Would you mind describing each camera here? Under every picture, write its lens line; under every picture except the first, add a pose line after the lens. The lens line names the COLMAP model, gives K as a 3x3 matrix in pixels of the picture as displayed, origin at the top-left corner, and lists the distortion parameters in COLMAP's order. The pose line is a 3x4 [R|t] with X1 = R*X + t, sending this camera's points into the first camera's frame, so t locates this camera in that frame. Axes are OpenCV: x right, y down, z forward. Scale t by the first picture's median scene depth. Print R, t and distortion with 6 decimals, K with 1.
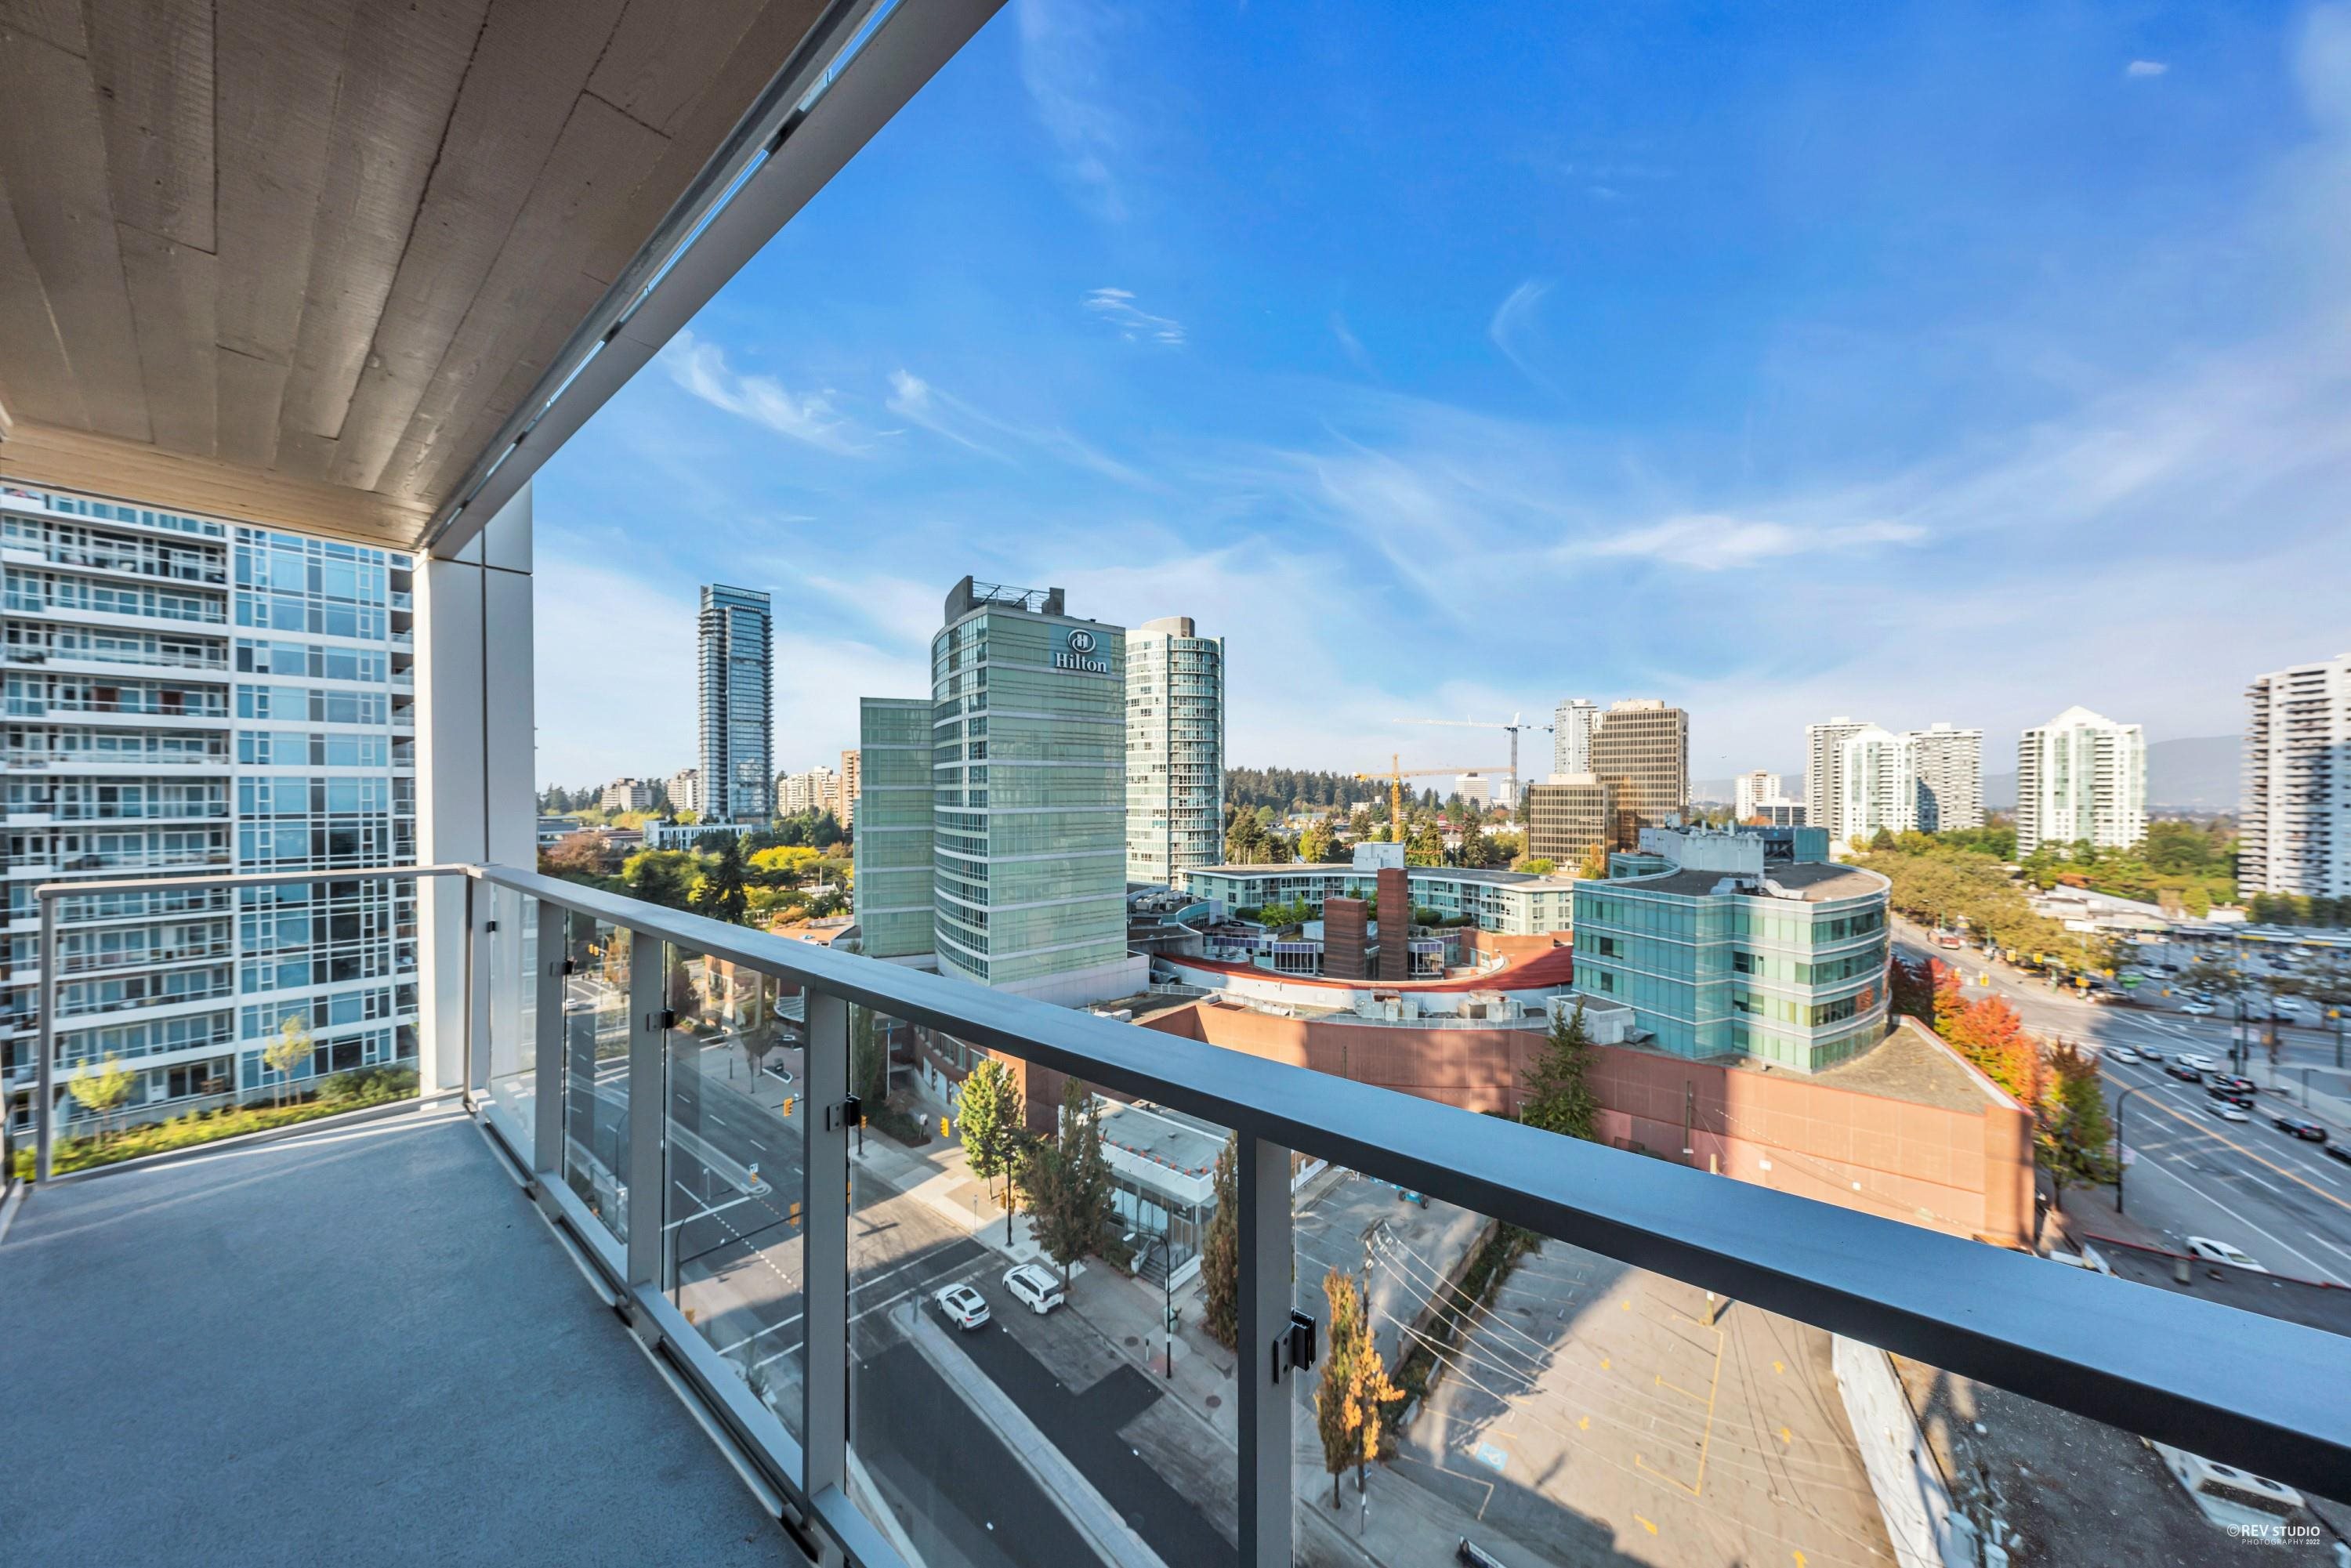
lens RADIAL K [[794.9, 0, 1171.1], [0, 794.9, 800.0], [0, 0, 1]] dist [-0.006406, 0.001768]
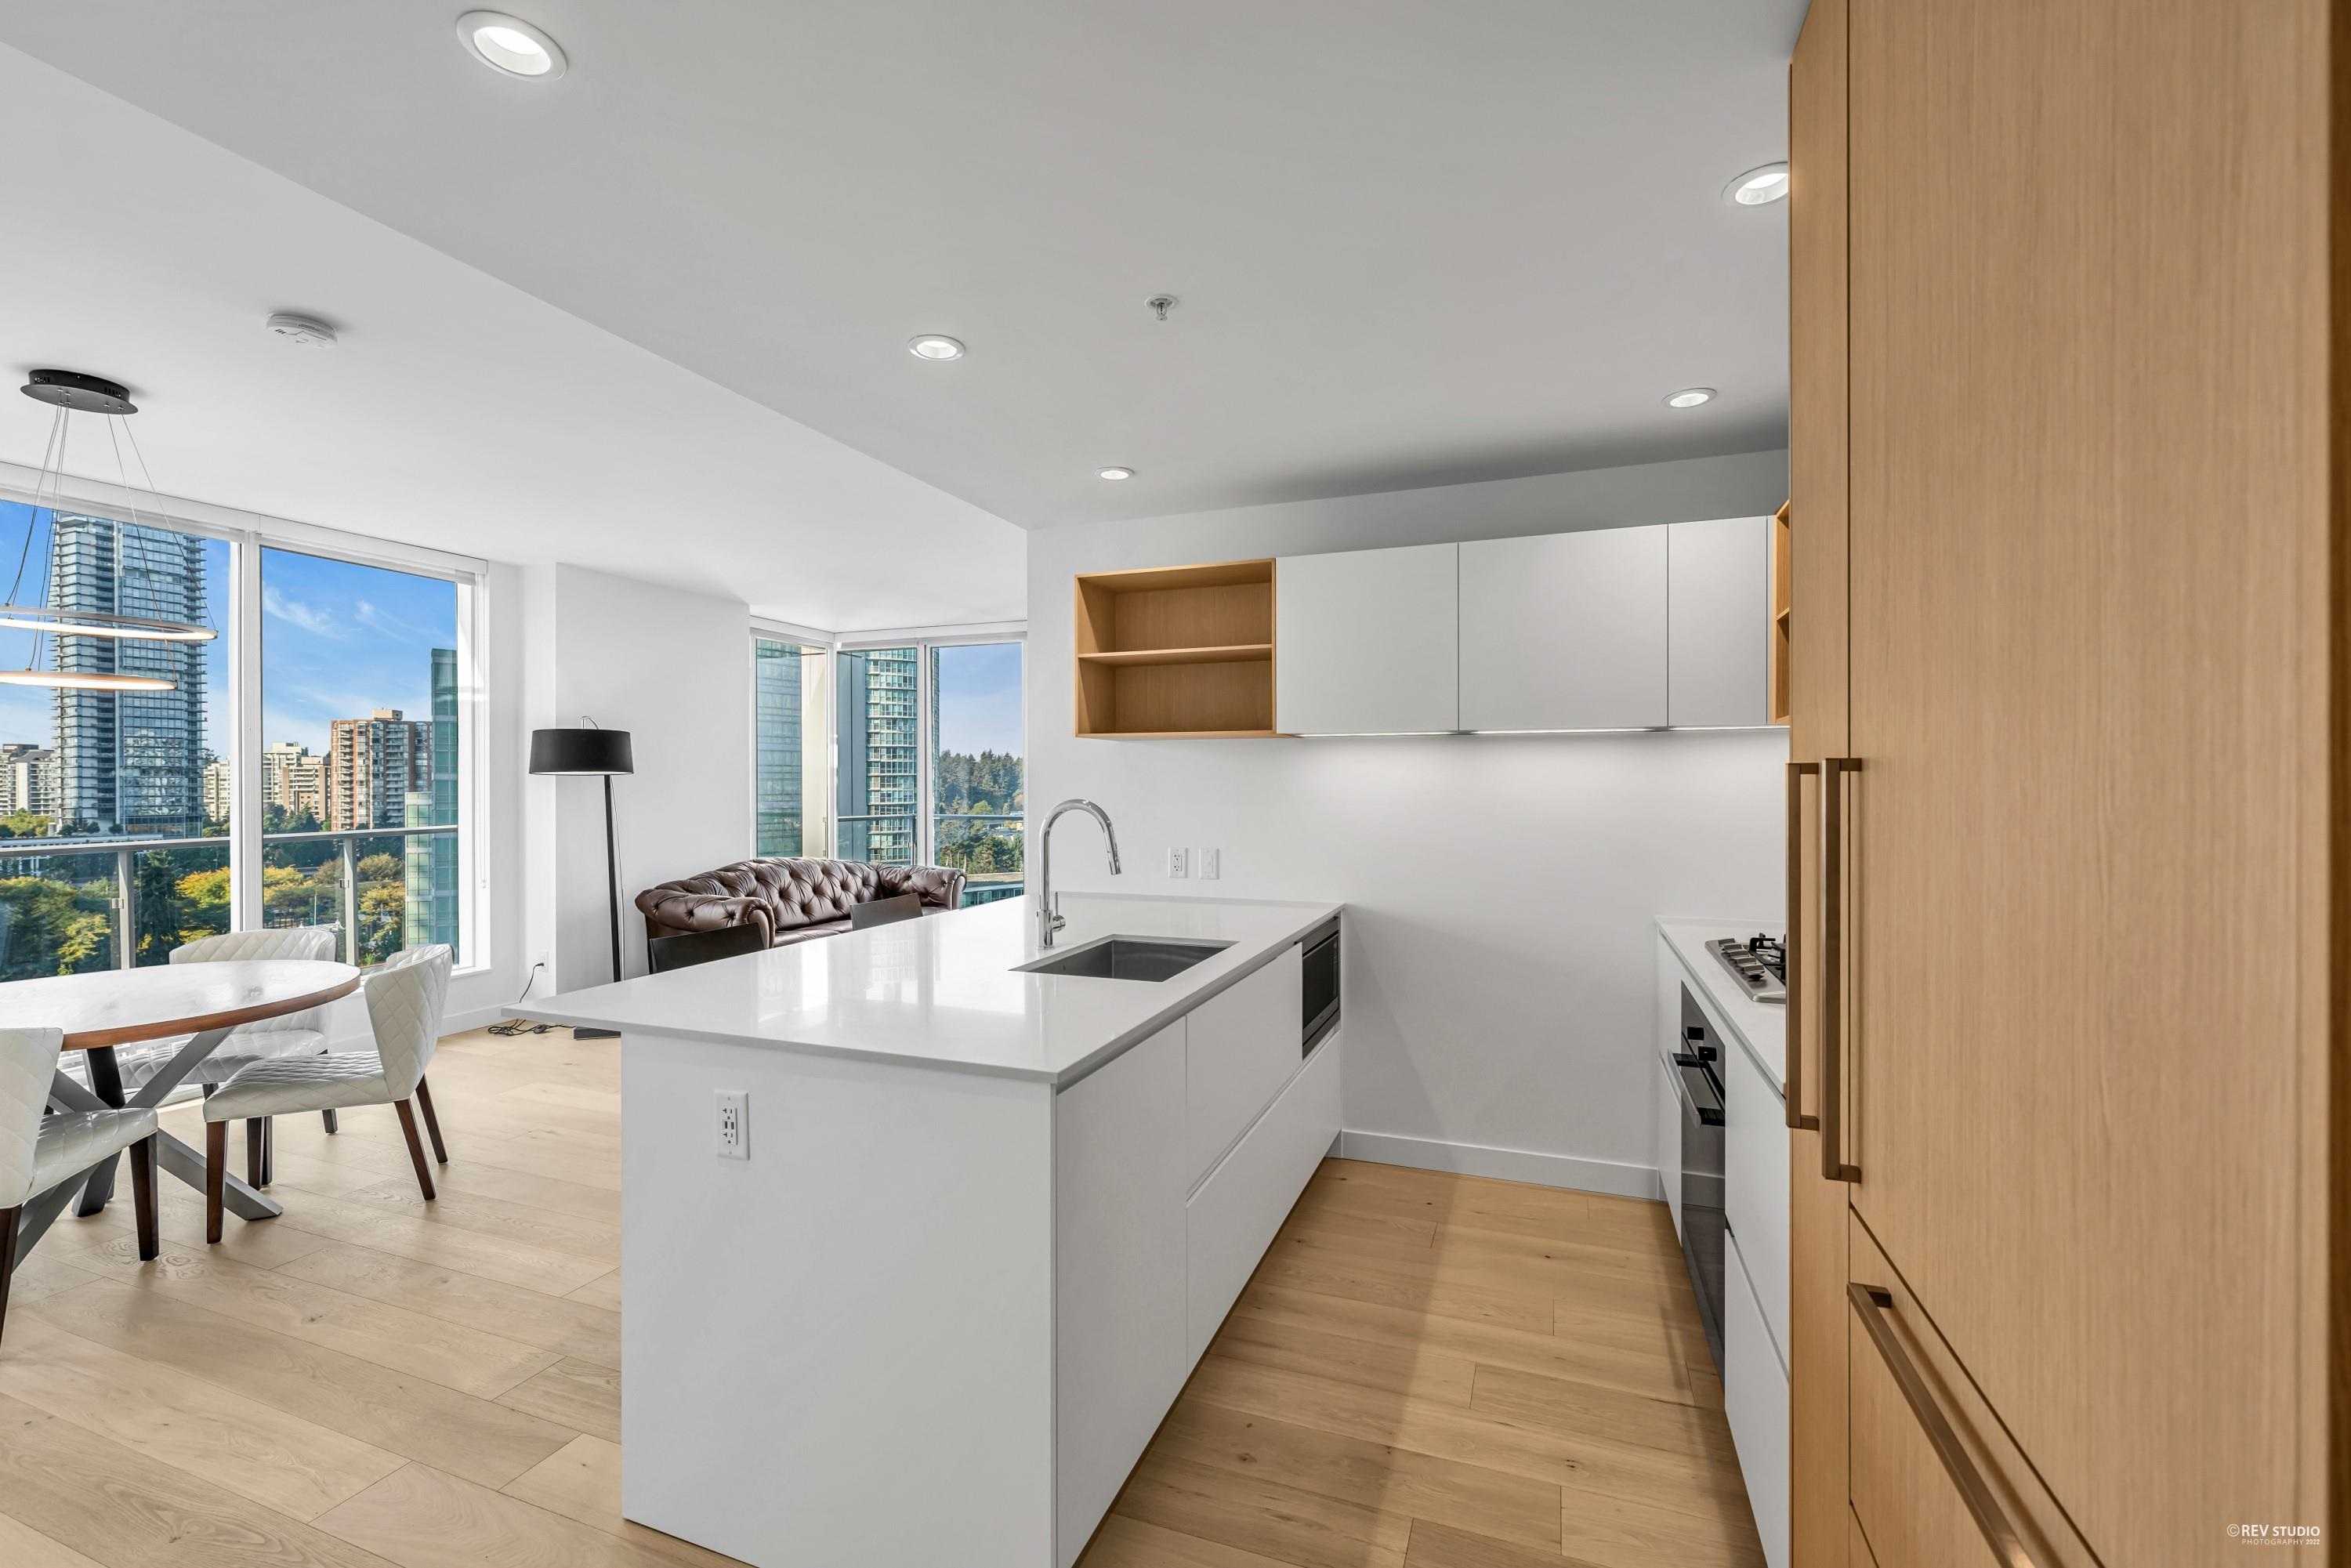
lens RADIAL K [[1000.6, 0, 1172.4], [0, 1000.6, 789.2], [0, 0, 1]] dist [-0.002286, -0.000255]
pose [[0.949509, 0.000189, 0.313740, -0.076219], [0.001426, 0.999987, -0.004918, 0.002281], [-0.313737, 0.005117, 0.949496, -0.108653]]
